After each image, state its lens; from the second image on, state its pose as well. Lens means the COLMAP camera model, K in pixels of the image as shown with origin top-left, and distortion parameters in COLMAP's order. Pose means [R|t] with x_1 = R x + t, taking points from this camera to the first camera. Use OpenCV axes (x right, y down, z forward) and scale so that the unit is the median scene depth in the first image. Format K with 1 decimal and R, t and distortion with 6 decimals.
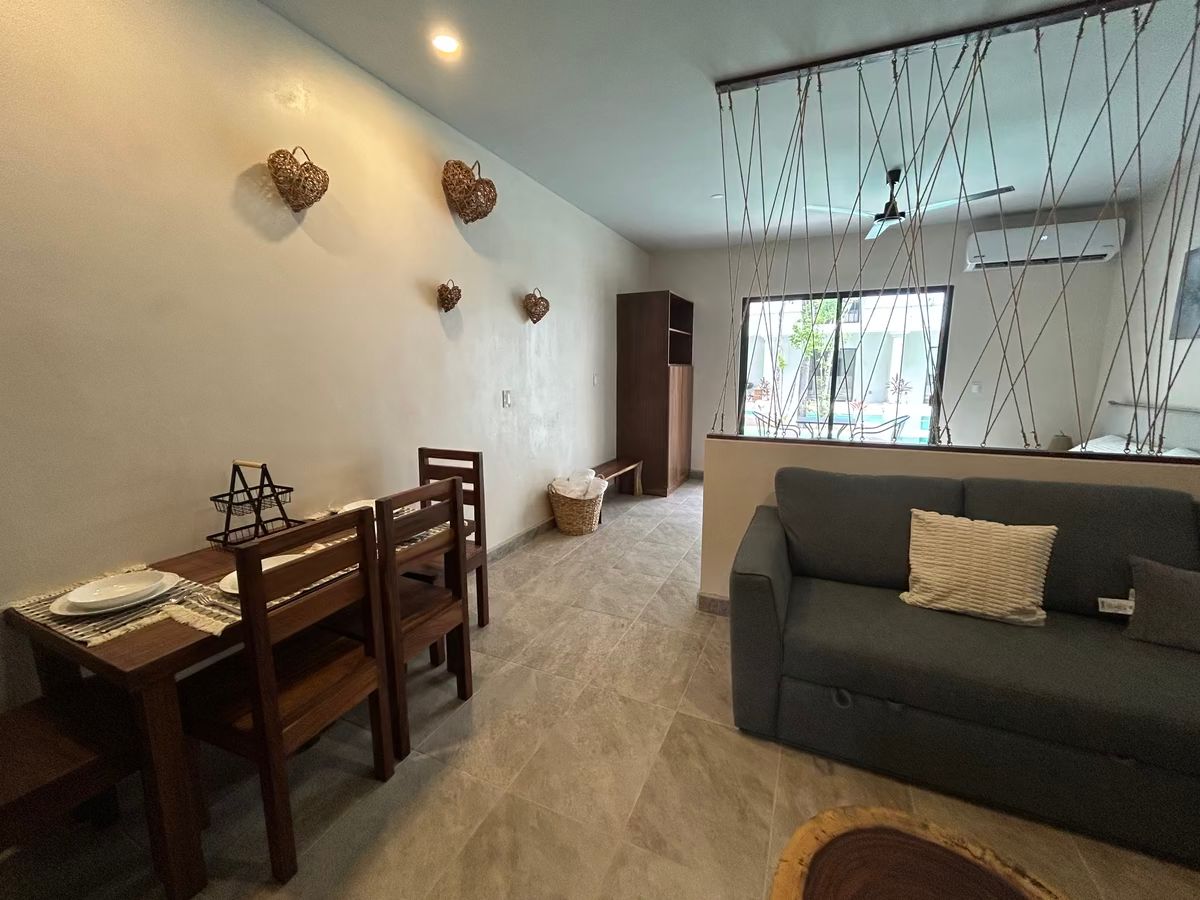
lens RADIAL K [[486.9, 0, 597.9], [0, 486.9, 451.5], [0, 0, 1]] dist [-0.003253, 0.002374]
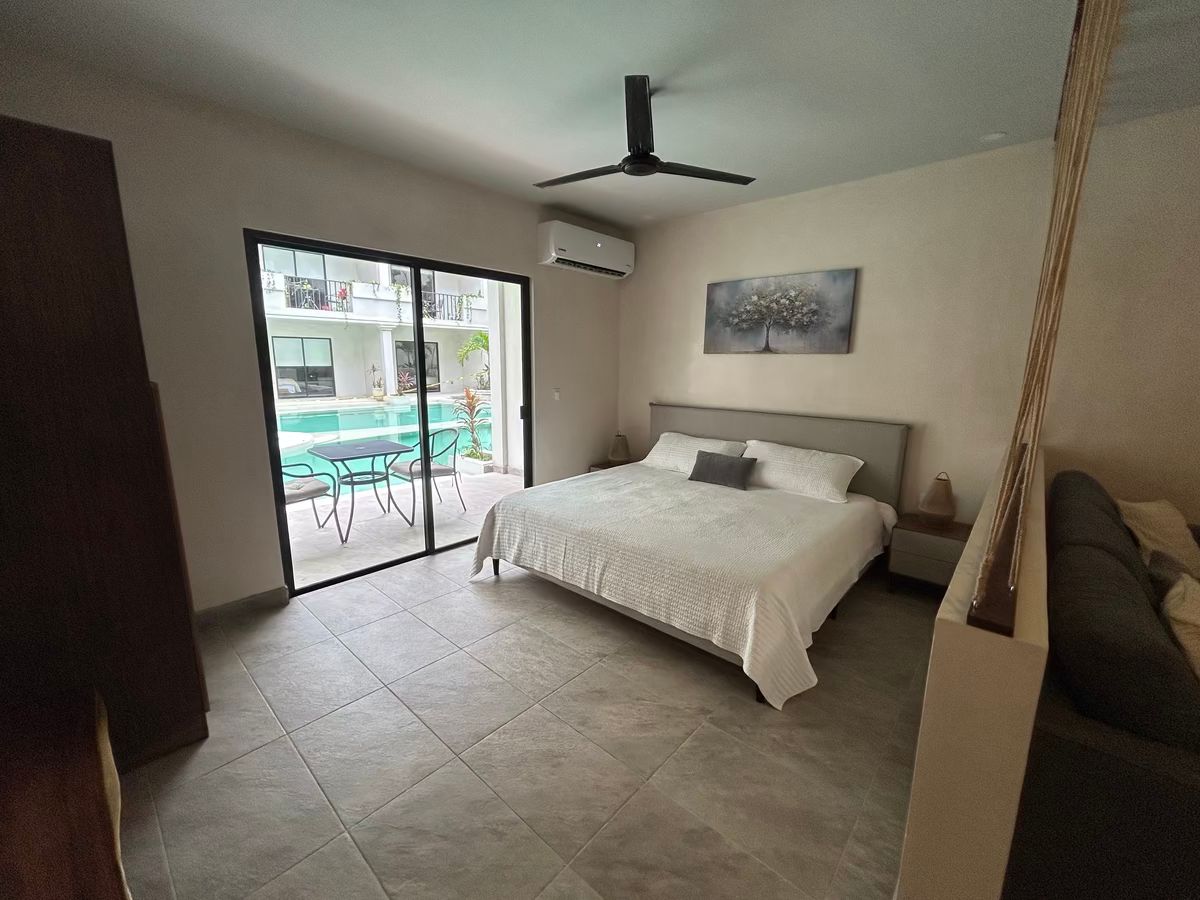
lens RADIAL K [[486.9, 0, 597.9], [0, 486.9, 451.5], [0, 0, 1]] dist [-0.003253, 0.002374]
pose [[0.297272, -0.173600, 0.938878, -0.218807], [0.149936, 0.979619, 0.133659, -0.342804], [-0.942947, 0.101039, 0.317243, 1.594599]]
